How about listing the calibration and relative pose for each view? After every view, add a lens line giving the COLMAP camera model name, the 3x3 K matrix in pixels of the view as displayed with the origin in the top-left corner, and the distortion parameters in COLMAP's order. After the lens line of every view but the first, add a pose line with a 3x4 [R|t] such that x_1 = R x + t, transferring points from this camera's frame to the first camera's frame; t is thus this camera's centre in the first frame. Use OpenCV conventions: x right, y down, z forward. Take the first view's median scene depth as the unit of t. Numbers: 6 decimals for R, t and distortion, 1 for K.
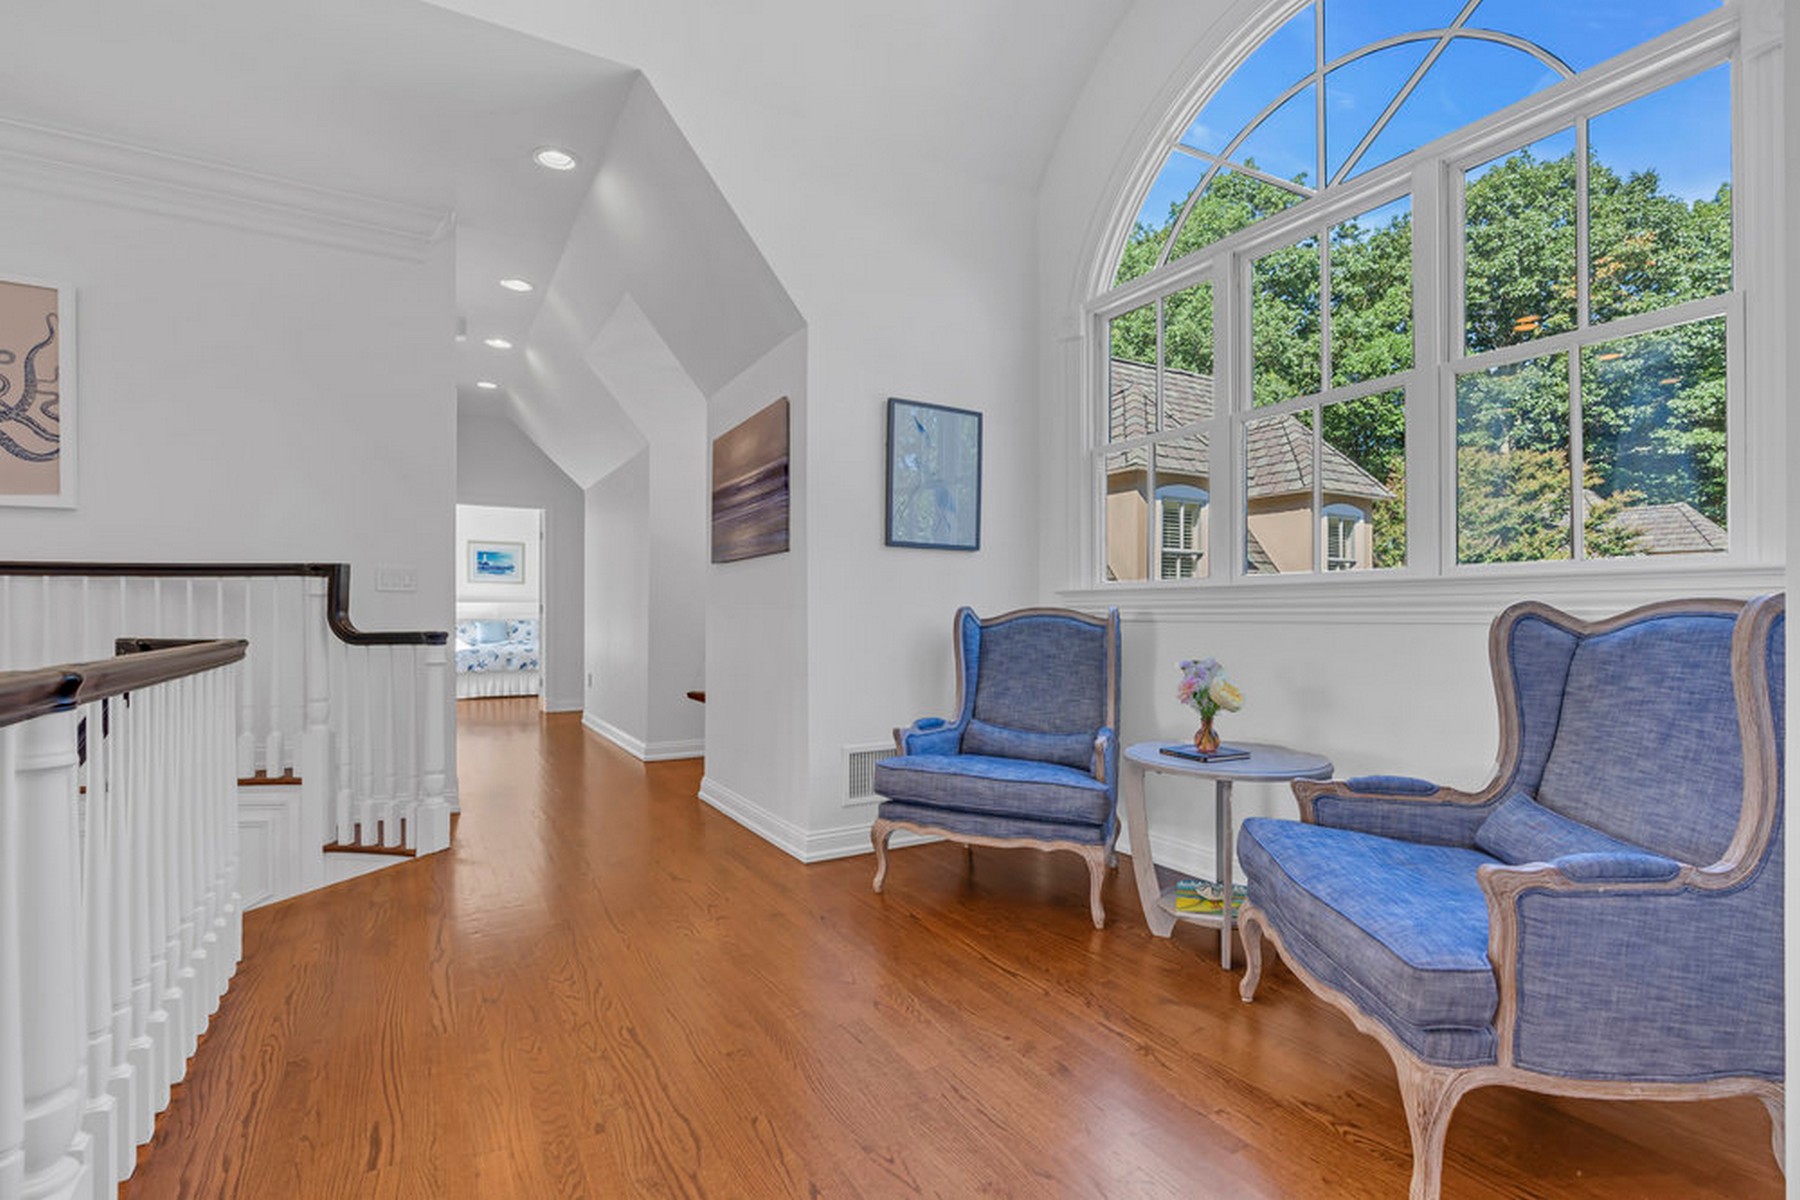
lens RADIAL K [[824.7, 0, 896.5], [0, 824.7, 611.0], [0, 0, 1]] dist [-0.004717, -0.000171]
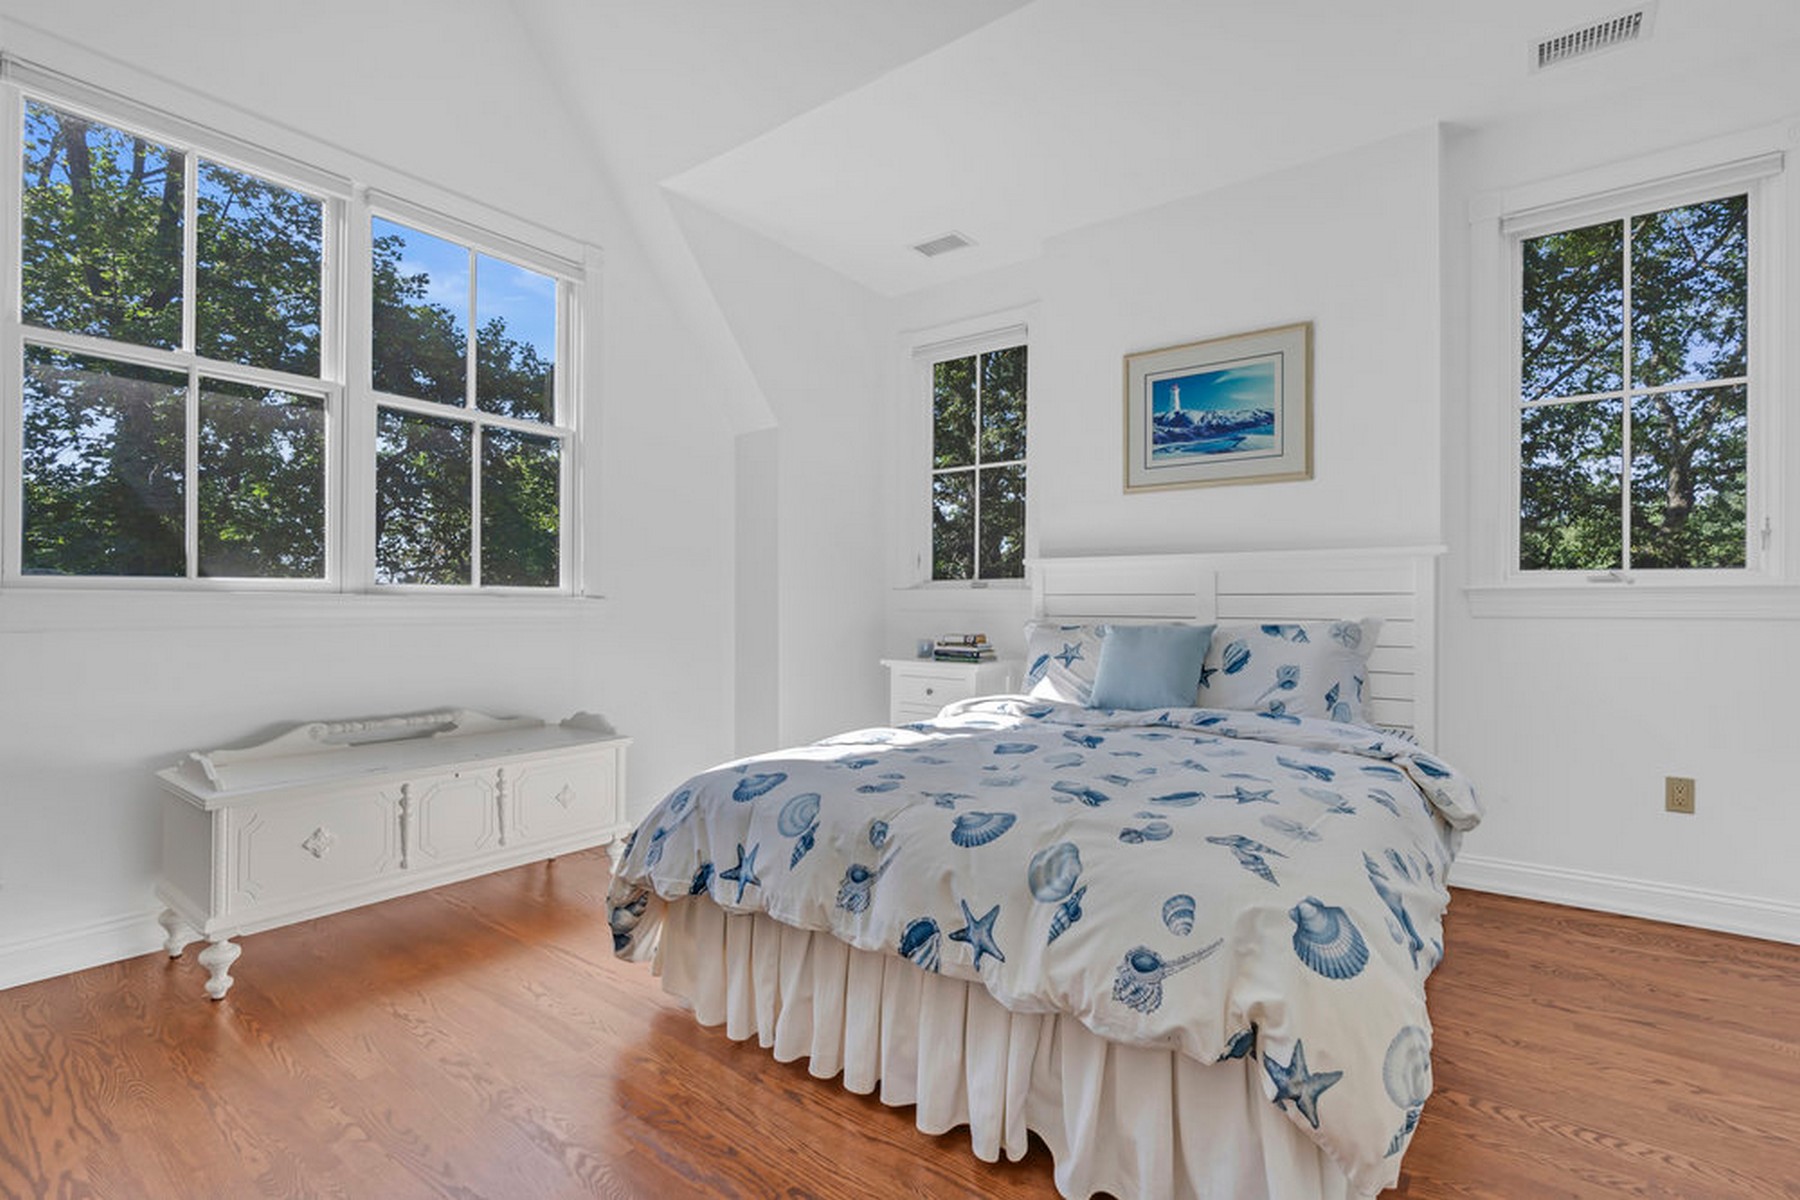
lens RADIAL K [[824.7, 0, 901.4], [0, 824.7, 604.0], [0, 0, 1]] dist [-0.004717, -0.000171]
pose [[0.368087, 0.000348, -0.929791, -0.315078], [-0.003258, 0.999994, -0.000916, 0.006710], [0.929786, 0.003366, 0.368086, 0.936866]]
